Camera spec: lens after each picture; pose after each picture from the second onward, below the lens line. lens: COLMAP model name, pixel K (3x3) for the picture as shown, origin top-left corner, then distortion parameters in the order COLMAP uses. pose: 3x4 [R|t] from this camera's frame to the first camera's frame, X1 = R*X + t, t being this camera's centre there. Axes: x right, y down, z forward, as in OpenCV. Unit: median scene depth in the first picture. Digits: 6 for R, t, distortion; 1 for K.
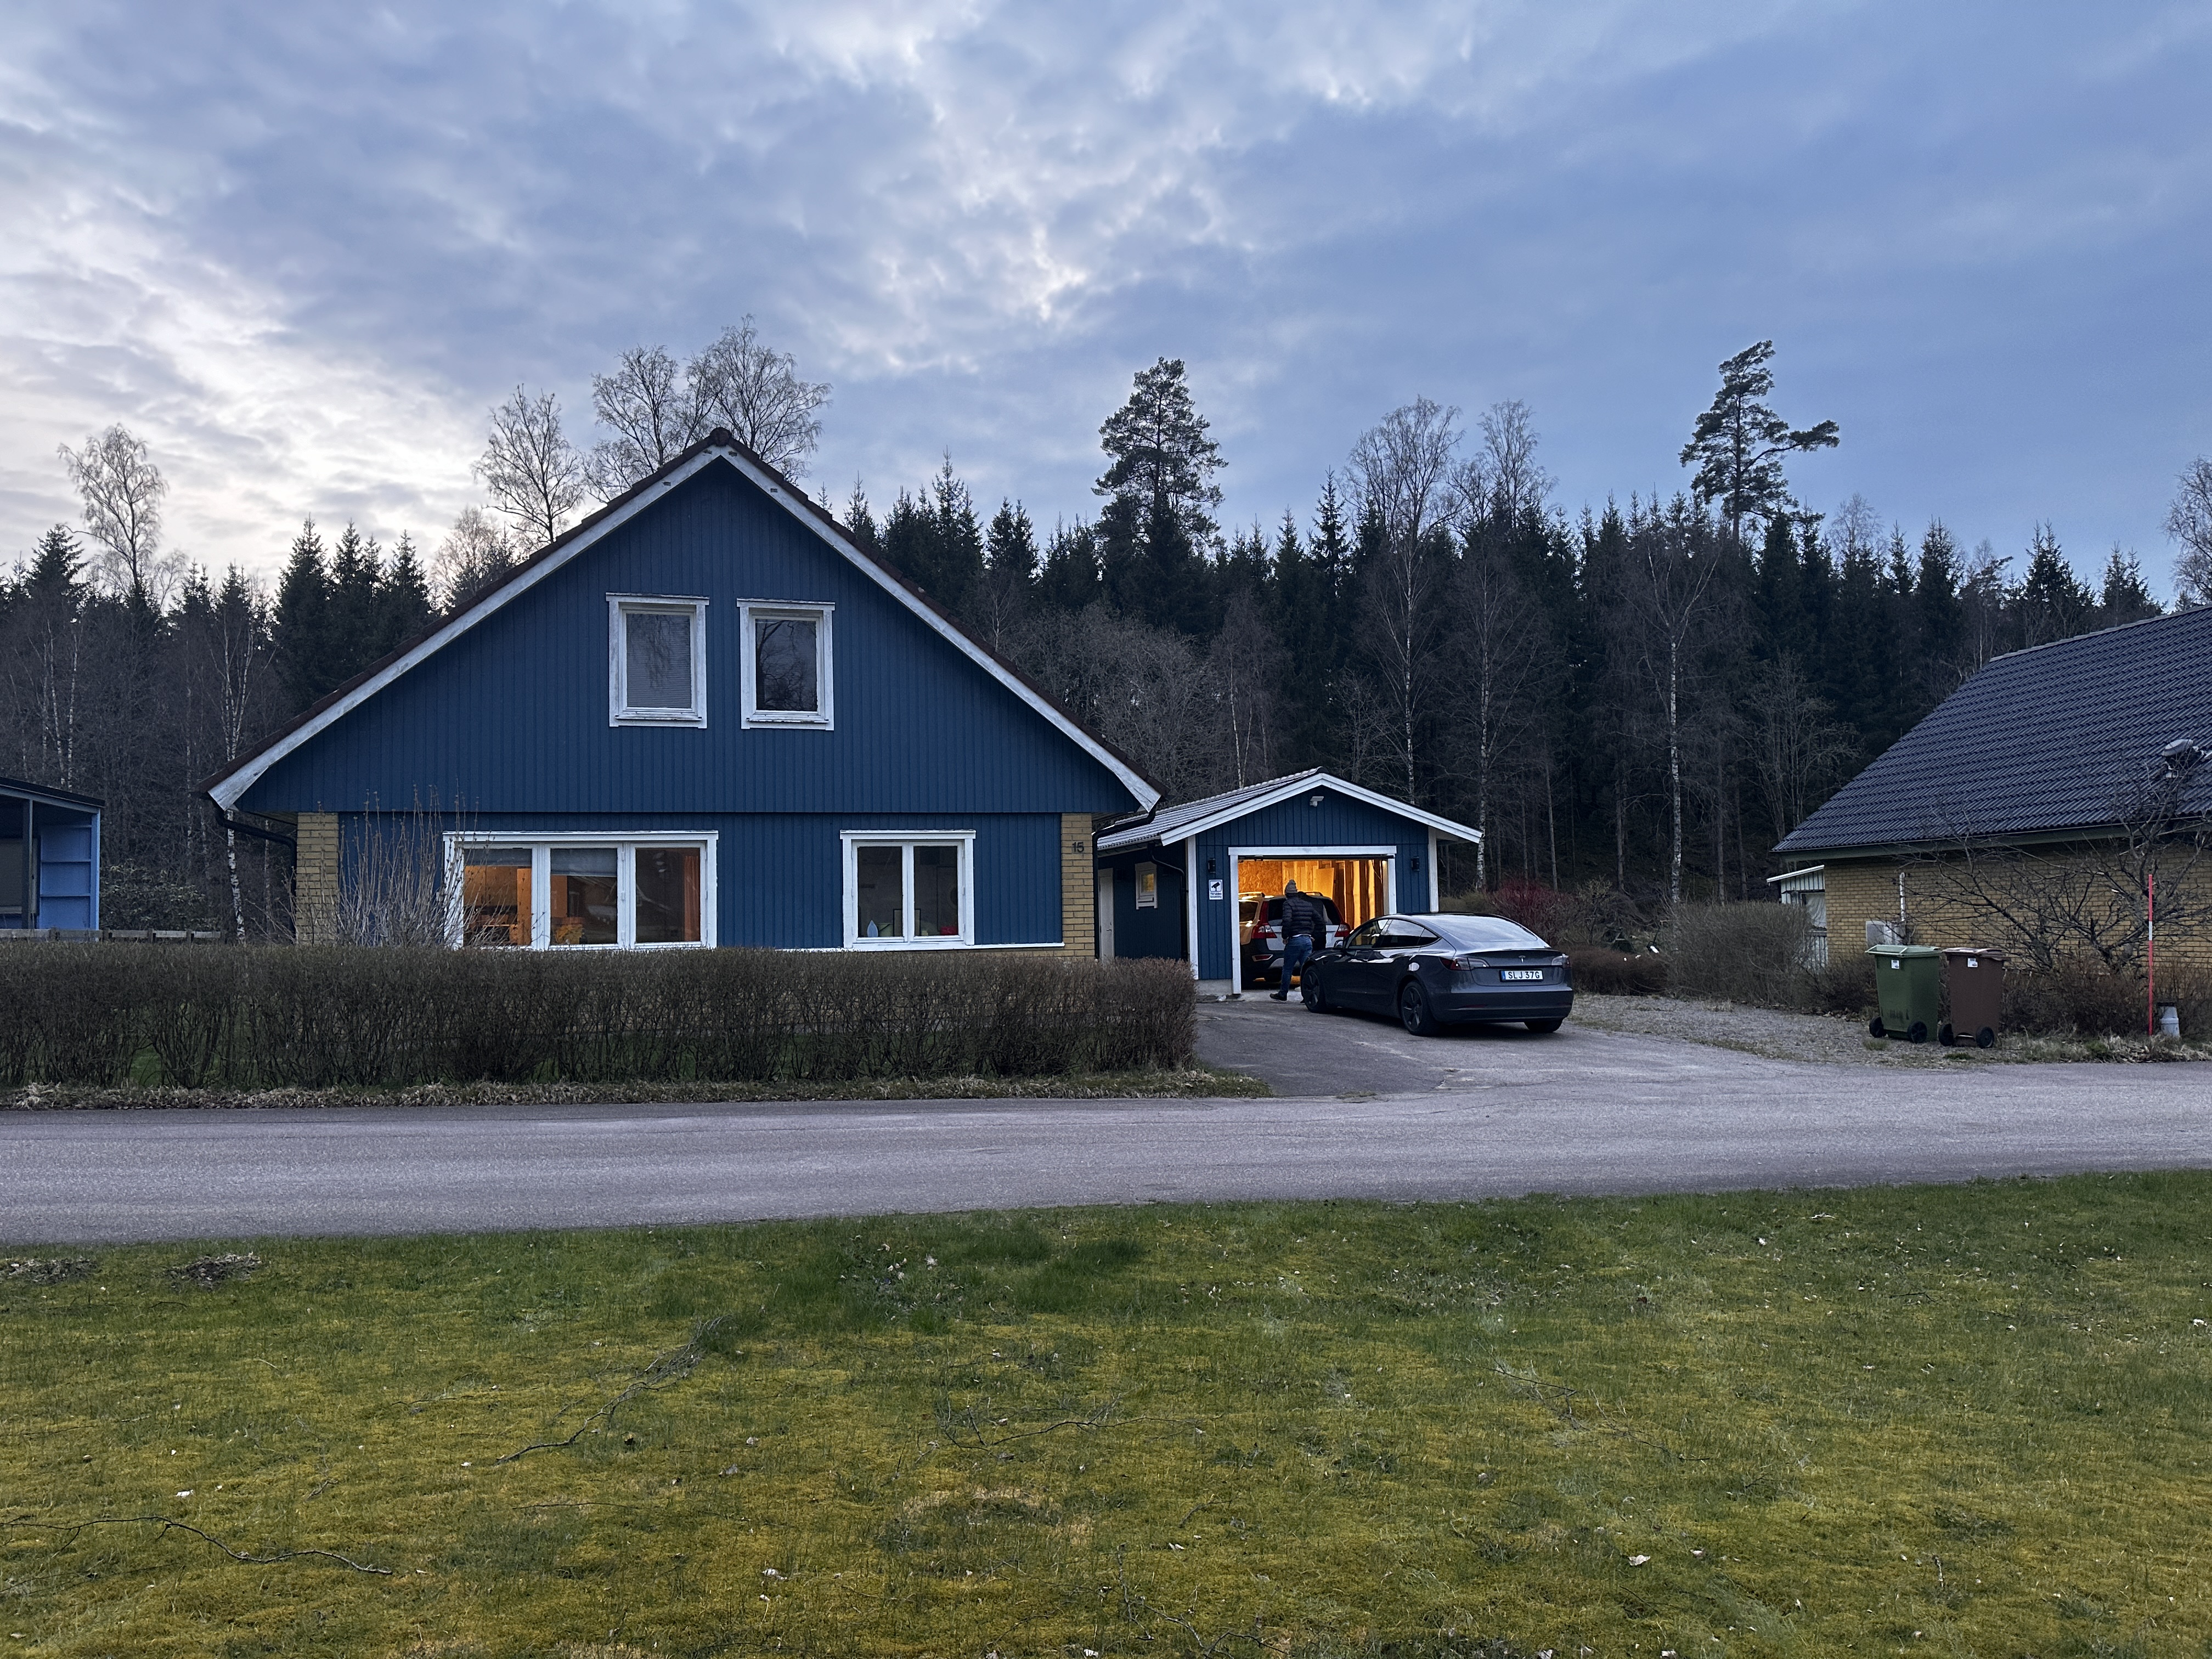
lens RADIAL K [[1571.0, 0, 1106.0], [0, 1571.0, 829.5], [0, 0, 1]] dist [-0.000897, -0.001455]
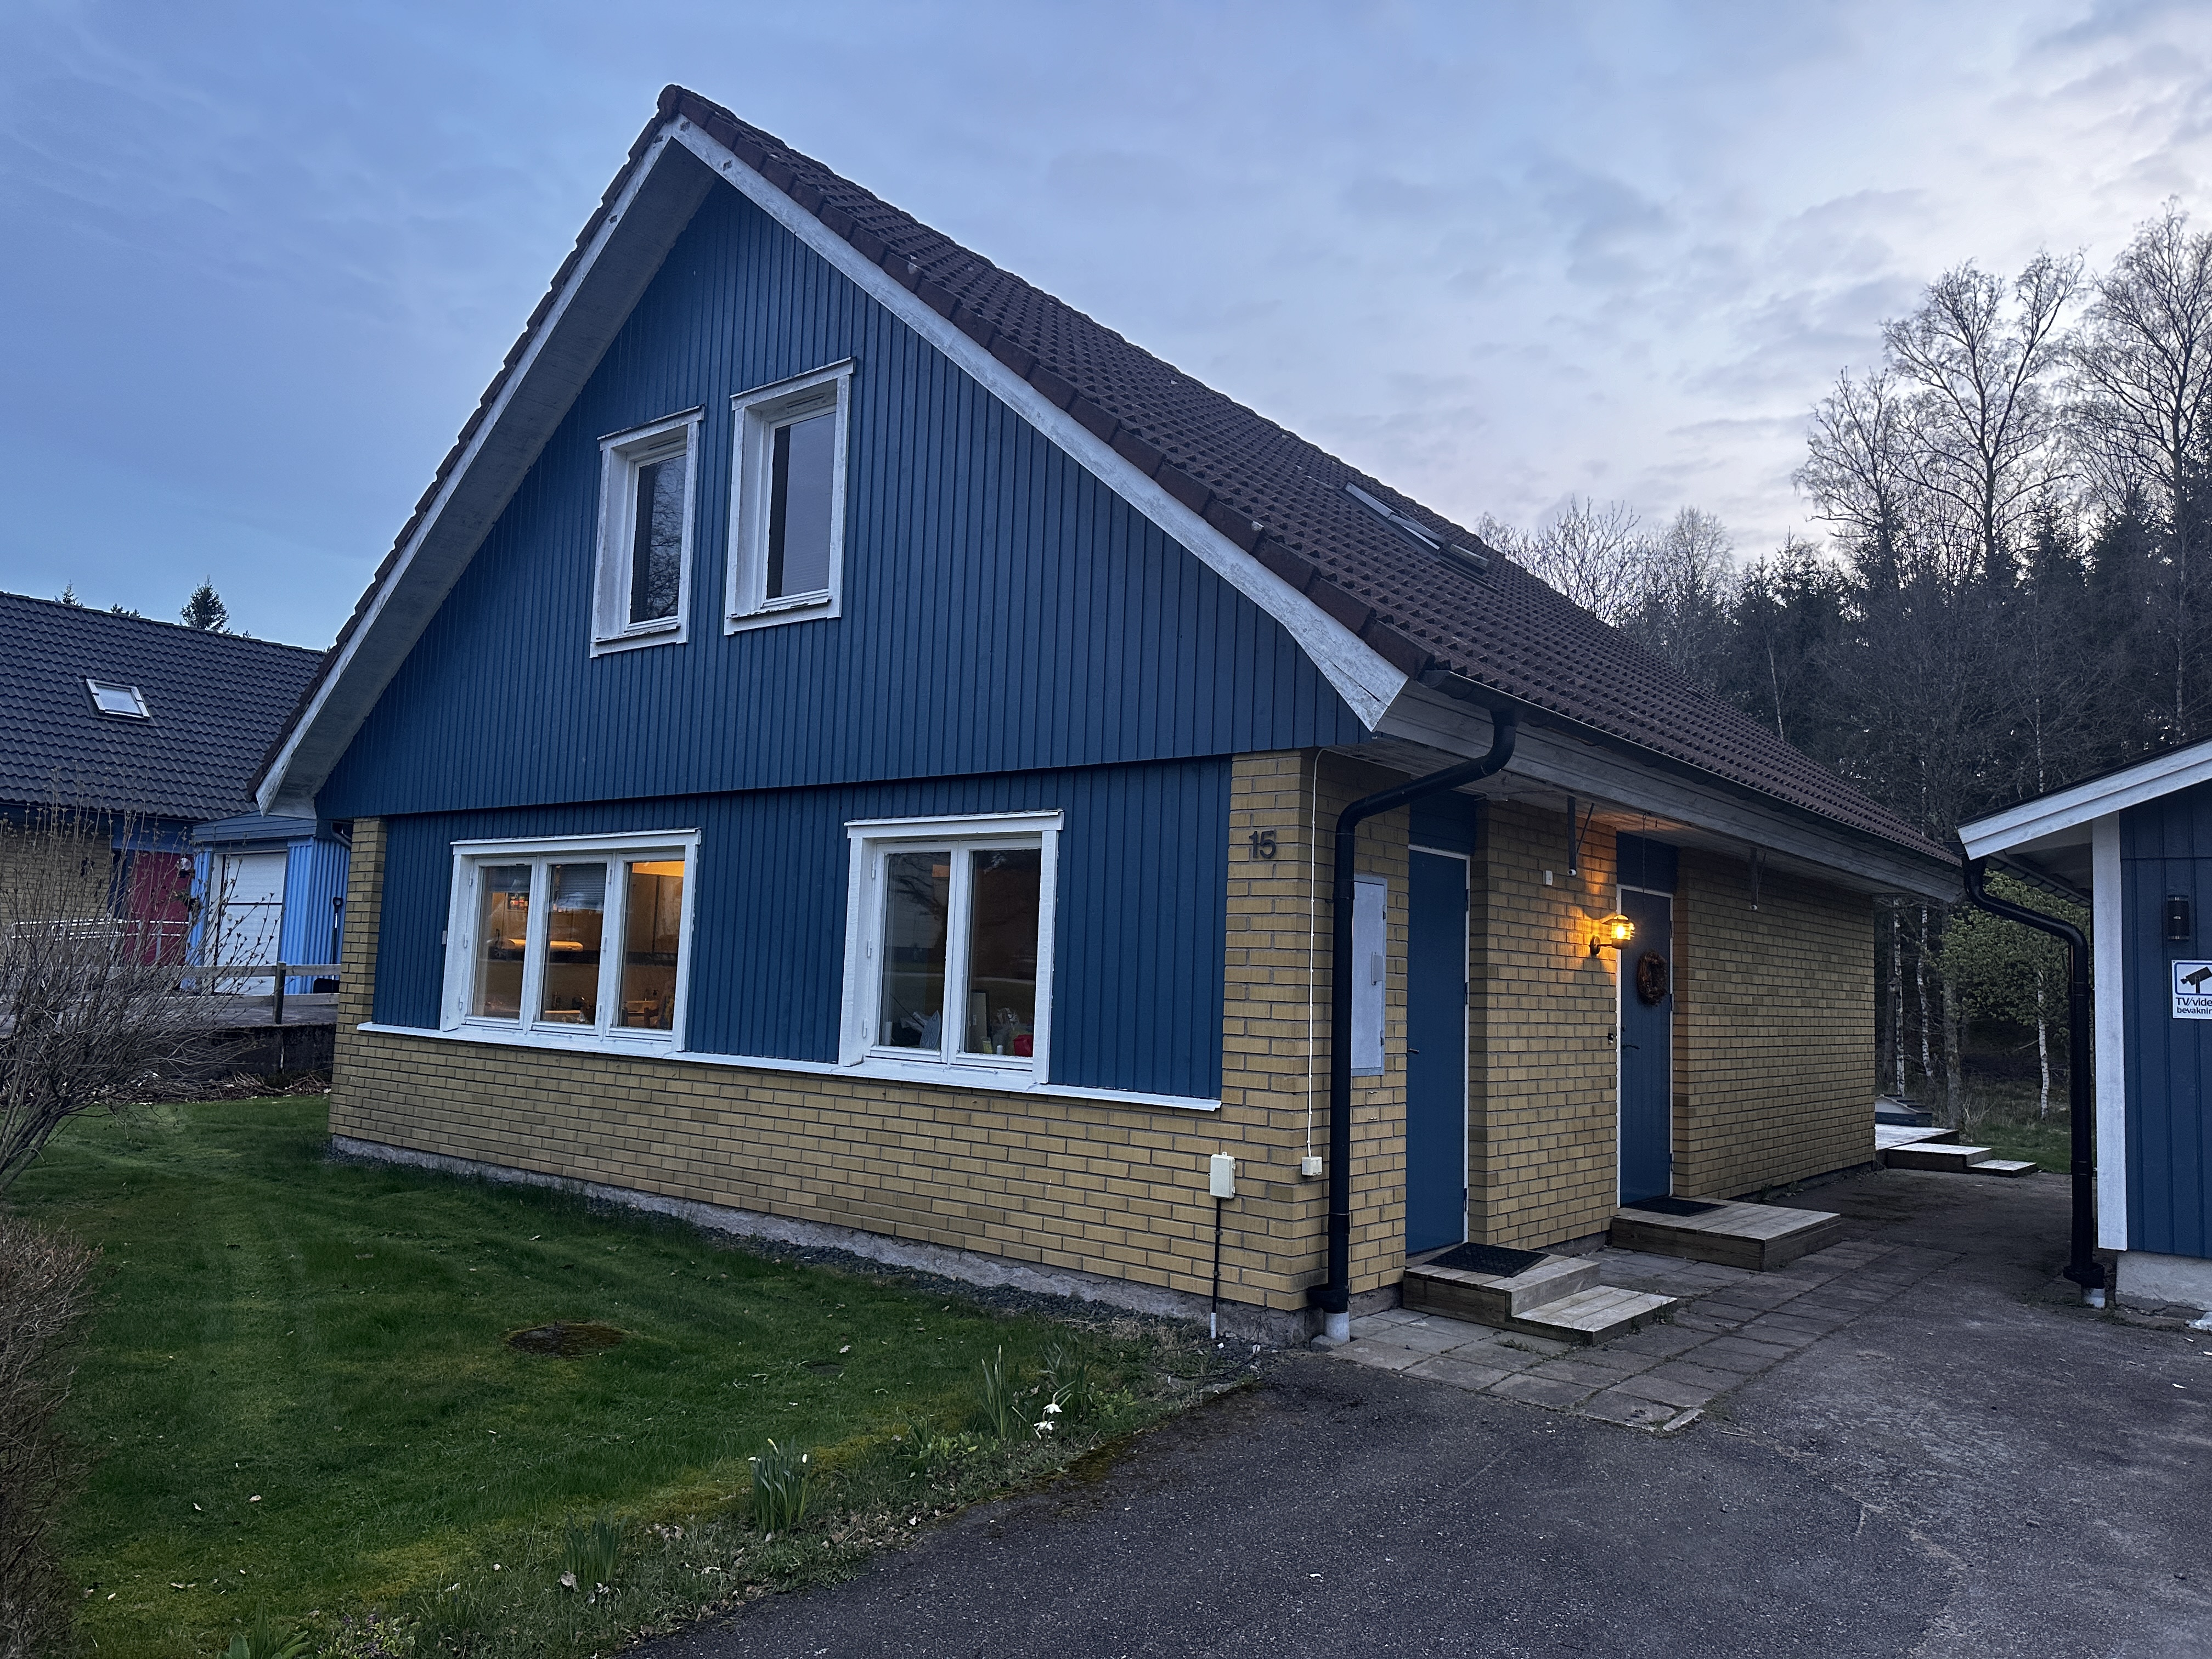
lens RADIAL K [[1571.0, 0, 1106.0], [0, 1571.0, 829.5], [0, 0, 1]] dist [-0.000897, -0.001455]
pose [[0.594982, -0.036429, -0.802913, 0.259057], [-0.002180, 0.998896, -0.046936, 0.025394], [0.803736, 0.029676, 0.594245, 0.765238]]
